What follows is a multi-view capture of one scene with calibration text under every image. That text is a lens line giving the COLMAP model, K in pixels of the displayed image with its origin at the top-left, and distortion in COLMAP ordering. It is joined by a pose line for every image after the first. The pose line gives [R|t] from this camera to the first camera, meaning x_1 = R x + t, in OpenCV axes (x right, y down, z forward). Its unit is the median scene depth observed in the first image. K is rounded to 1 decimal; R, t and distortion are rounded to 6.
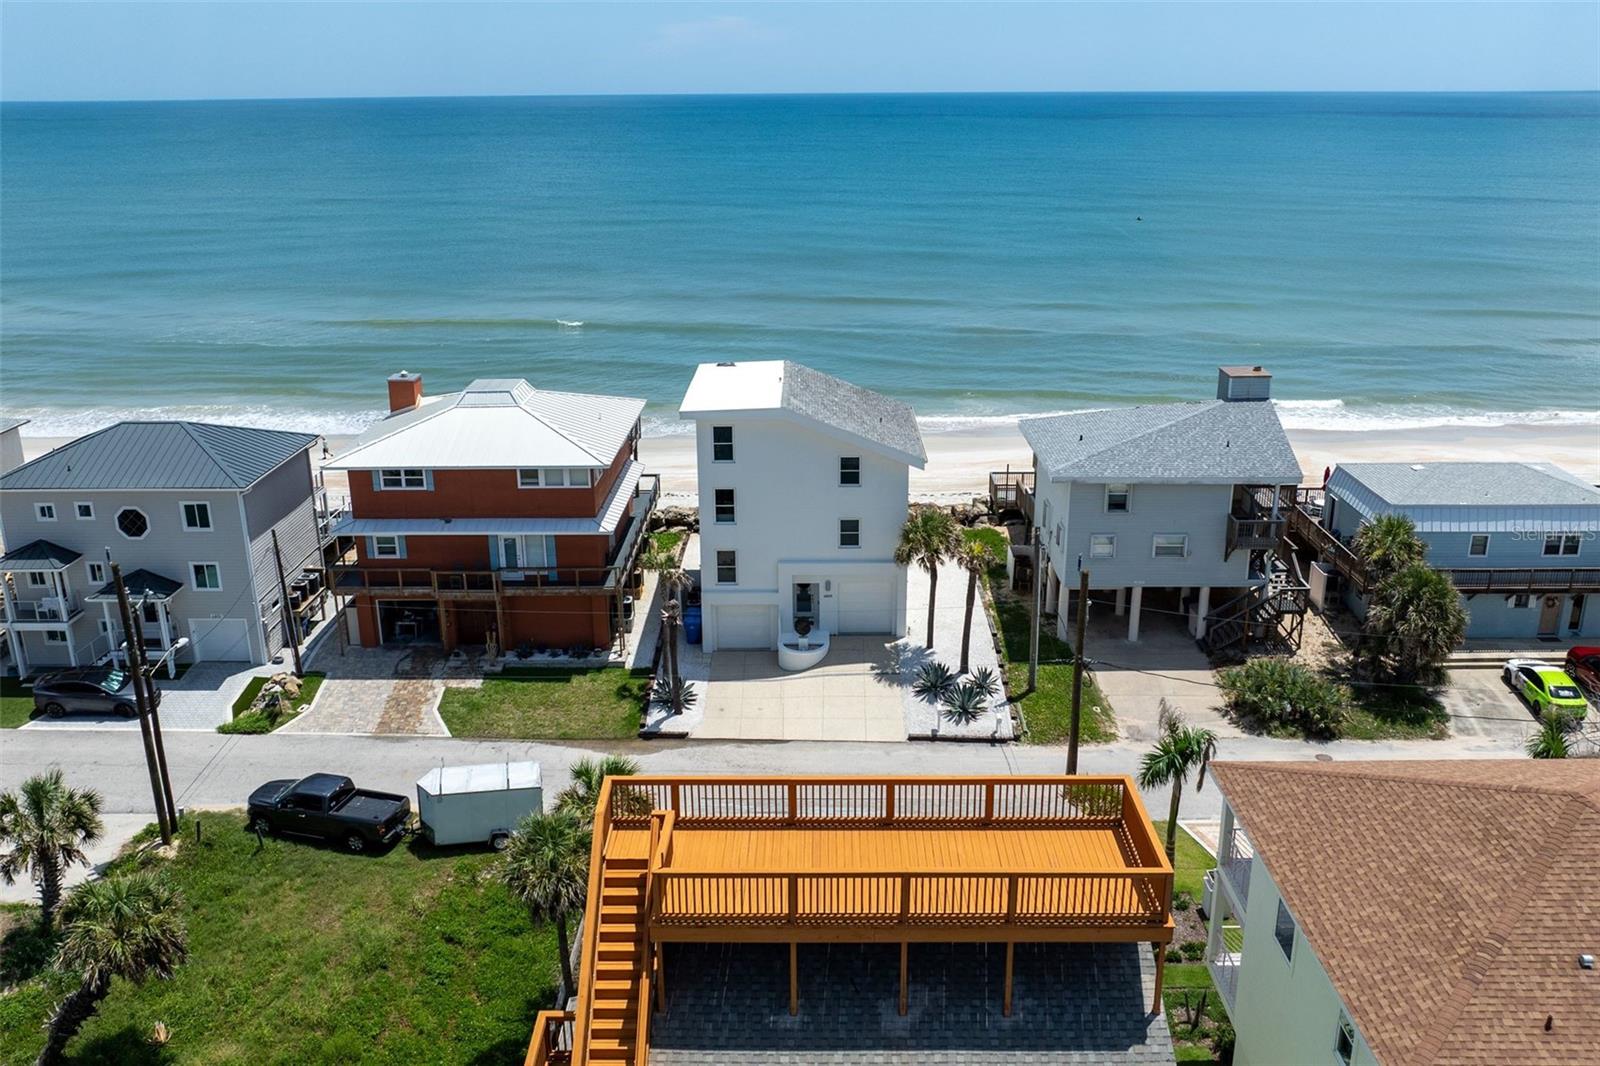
lens RADIAL K [[1196.8, 0, 792.0], [0, 1196.8, 536.4], [0, 0, 1]] dist [-0.012361, -0.002746]
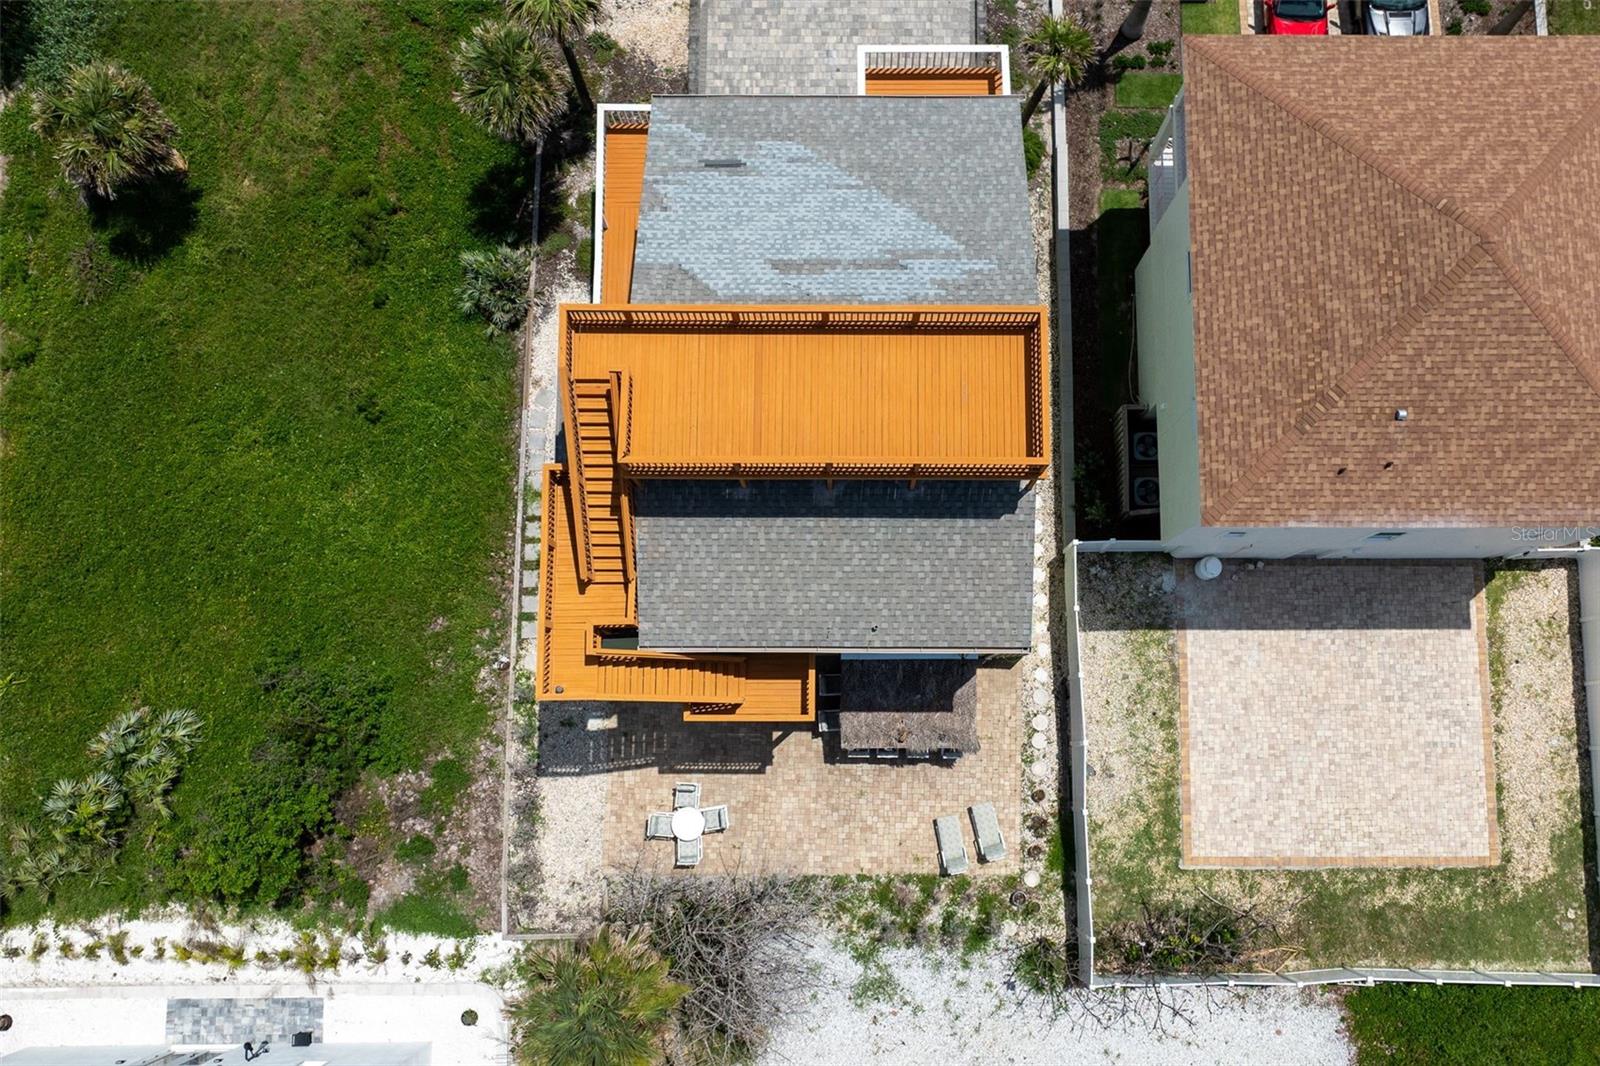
lens RADIAL K [[1196.8, 0, 792.0], [0, 1196.8, 536.4], [0, 0, 1]] dist [-0.012361, -0.002746]
pose [[0.999693, -0.022635, -0.010116, 0.061310], [0.020864, 0.547631, 0.836460, -0.611884], [-0.013393, -0.836414, 0.547935, 0.248398]]
